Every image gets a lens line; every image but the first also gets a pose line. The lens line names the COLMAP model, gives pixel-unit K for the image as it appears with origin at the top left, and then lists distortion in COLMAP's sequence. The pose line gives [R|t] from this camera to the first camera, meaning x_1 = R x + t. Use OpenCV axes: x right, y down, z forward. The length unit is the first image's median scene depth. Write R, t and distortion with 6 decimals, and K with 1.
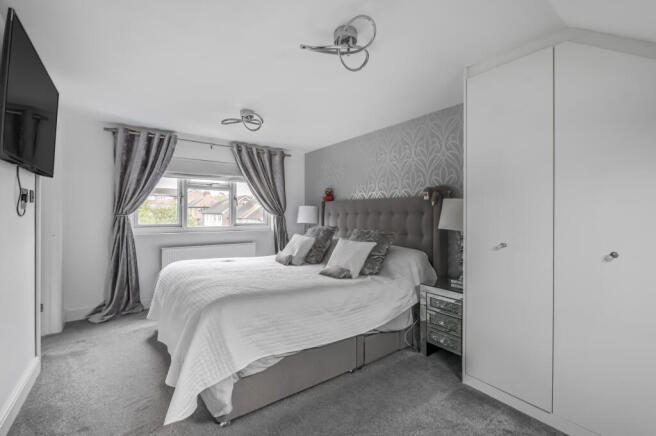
lens RADIAL K [[287.8, 0, 327.4], [0, 287.8, 212.2], [0, 0, 1]] dist [0.000227, 0.000001]
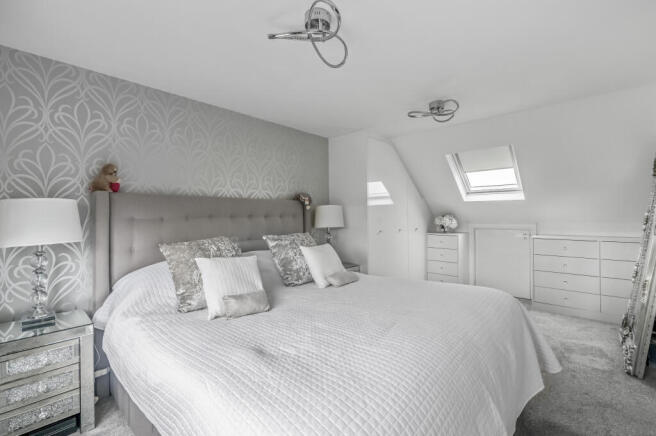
lens RADIAL K [[295.4, 0, 329.2], [0, 295.4, 216.1], [0, 0, 1]] dist [0.000580, -0.000030]
pose [[-0.173652, 0.000732, 0.984807, -0.712428], [0.004505, 0.999990, 0.000051, 0.005652], [-0.984797, 0.004445, -0.173654, 0.919241]]
